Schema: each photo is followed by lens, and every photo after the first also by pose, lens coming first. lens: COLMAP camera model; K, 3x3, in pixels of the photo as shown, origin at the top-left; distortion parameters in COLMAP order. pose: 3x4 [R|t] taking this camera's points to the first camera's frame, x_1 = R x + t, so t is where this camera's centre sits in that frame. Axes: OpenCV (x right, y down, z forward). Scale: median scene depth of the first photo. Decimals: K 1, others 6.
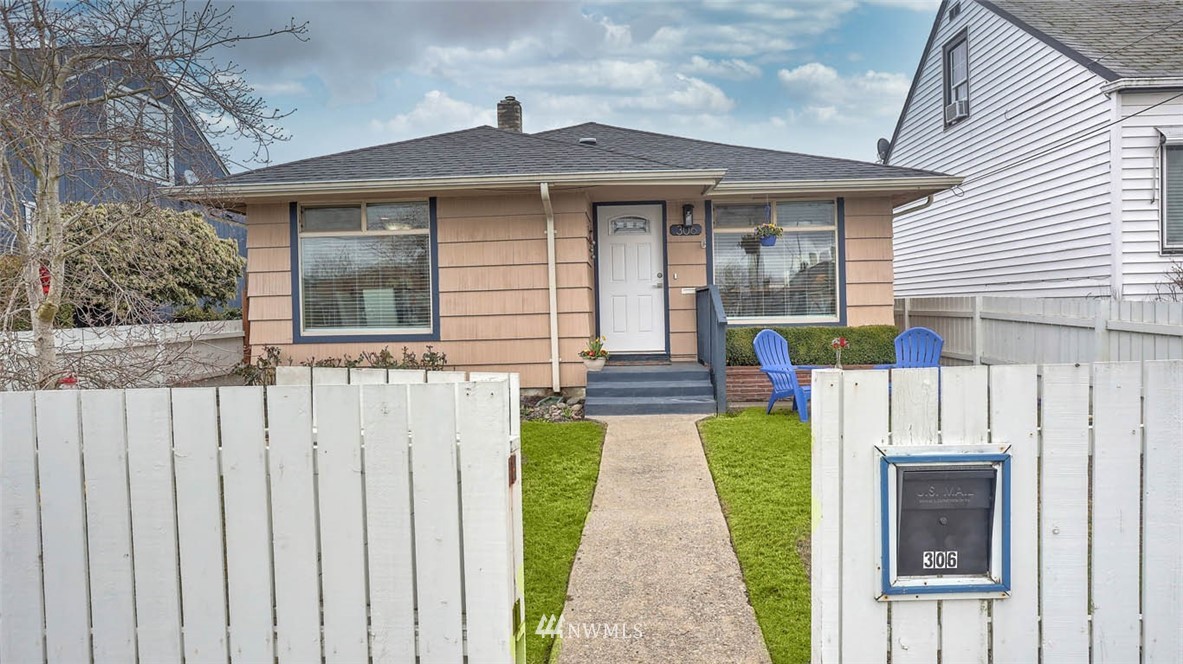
lens RADIAL K [[755.8, 0, 589.2], [0, 755.8, 328.2], [0, 0, 1]] dist [-0.039346, 0.018412]
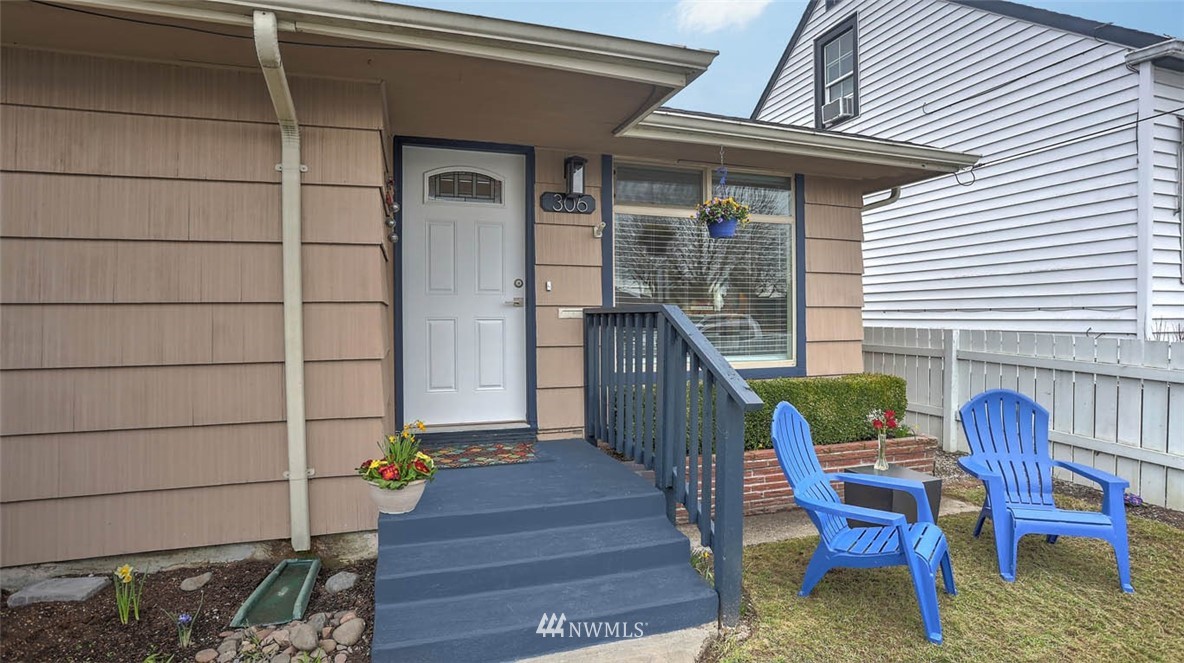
lens RADIAL K [[595.9, 0, 598.9], [0, 595.9, 326.1], [0, 0, 1]] dist [-0.053985, 0.003796]
pose [[0.935068, 0.014676, 0.354165, -0.004821], [-0.008614, 0.999788, -0.018688, -0.033081], [-0.354365, 0.014423, 0.934996, 0.606431]]
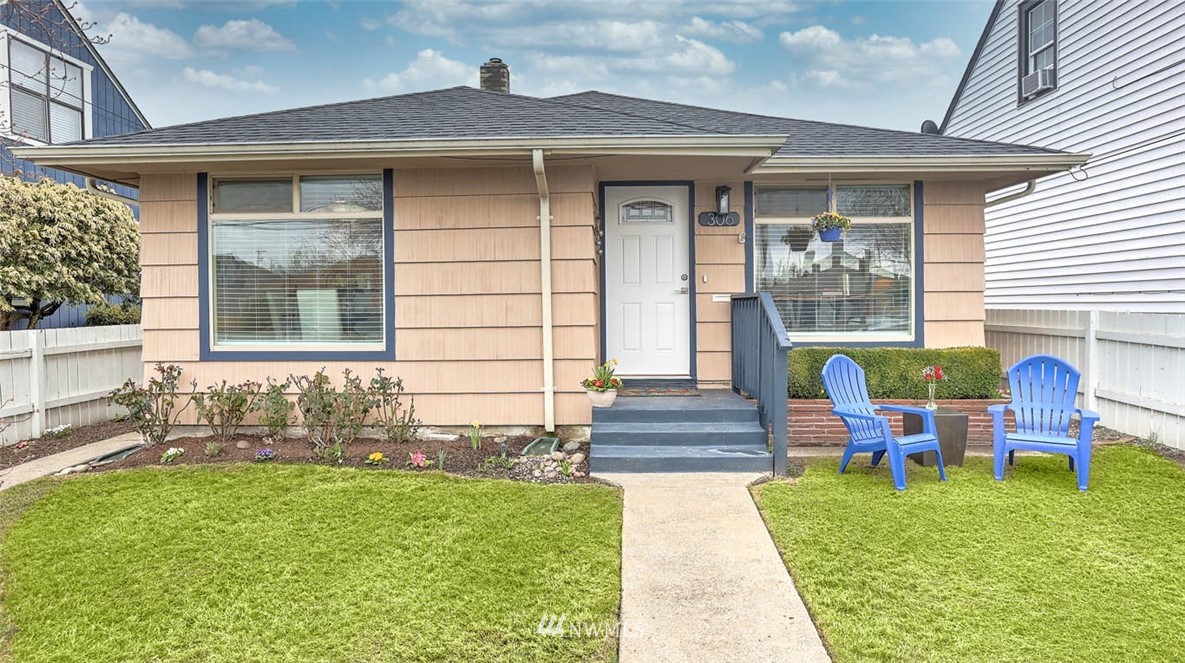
lens RADIAL K [[757.1, 0, 583.8], [0, 757.1, 327.4], [0, 0, 1]] dist [-0.039346, 0.018412]
pose [[0.999822, 0.014797, 0.011720, -0.018768], [-0.014847, 0.999881, 0.004153, -0.021230], [-0.011657, -0.004326, 0.999923, 0.236874]]
